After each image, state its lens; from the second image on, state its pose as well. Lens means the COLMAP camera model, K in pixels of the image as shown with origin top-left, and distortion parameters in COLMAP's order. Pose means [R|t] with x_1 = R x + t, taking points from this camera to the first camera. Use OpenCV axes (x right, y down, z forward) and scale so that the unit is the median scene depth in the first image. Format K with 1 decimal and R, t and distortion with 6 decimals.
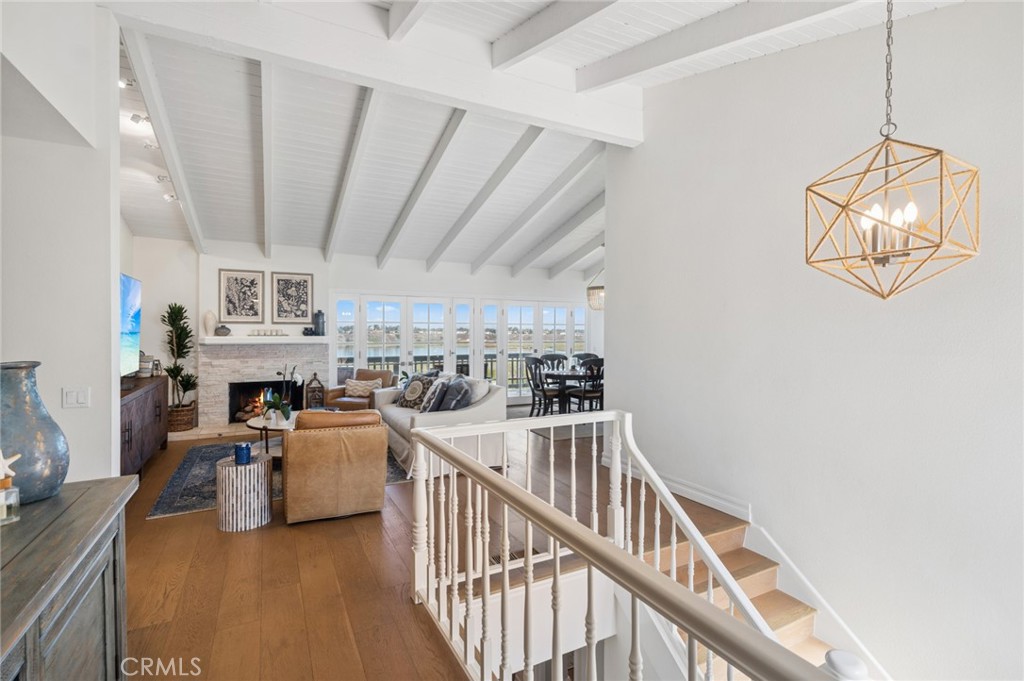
lens RADIAL K [[480.1, 0, 519.2], [0, 480.1, 333.2], [0, 0, 1]] dist [-0.003857, 0.000066]
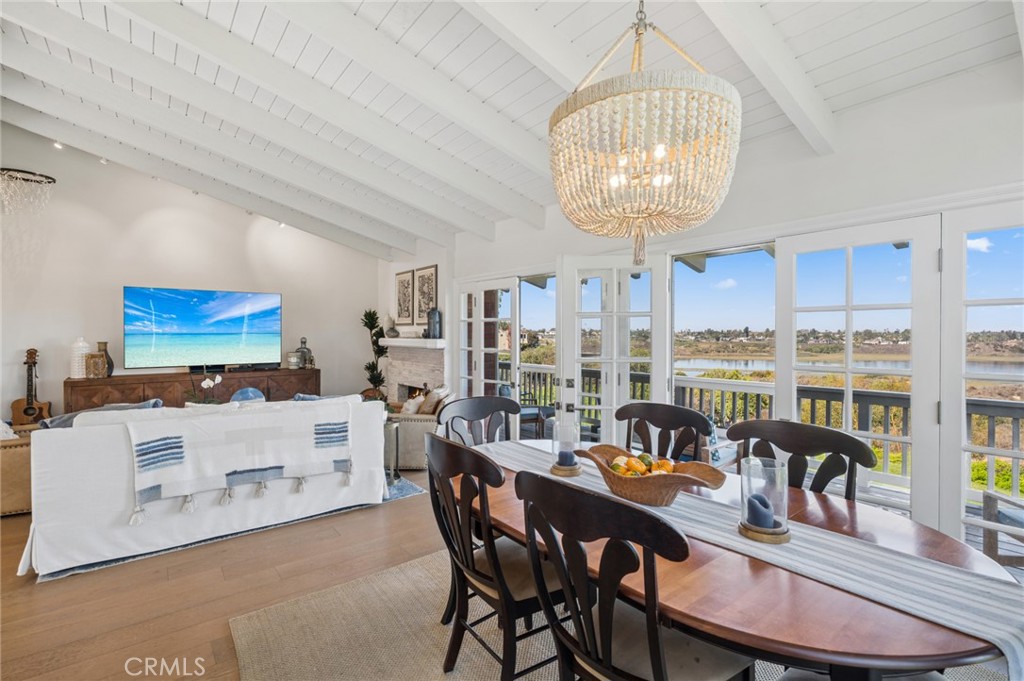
lens RADIAL K [[480.1, 0, 489.9], [0, 480.1, 338.6], [0, 0, 1]] dist [-0.003857, 0.000066]
pose [[0.135078, 0.005341, -0.990821, 0.441741], [-0.006751, 0.999967, 0.004470, 0.000973], [0.990812, 0.006086, 0.135110, 1.050101]]
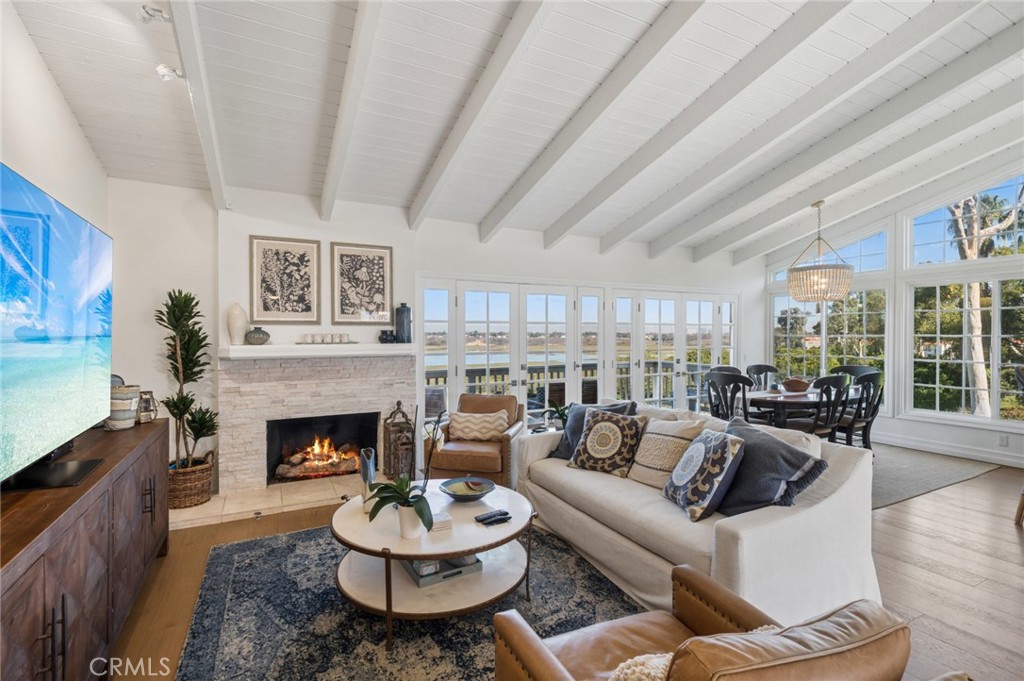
lens RADIAL K [[480.1, 0, 519.1], [0, 480.1, 337.9], [0, 0, 1]] dist [-0.003857, 0.000066]
pose [[0.999977, -0.006703, -0.000930, -0.278148], [0.006705, 0.999973, 0.002850, -0.002304], [0.000911, -0.002856, 0.999996, 0.380953]]
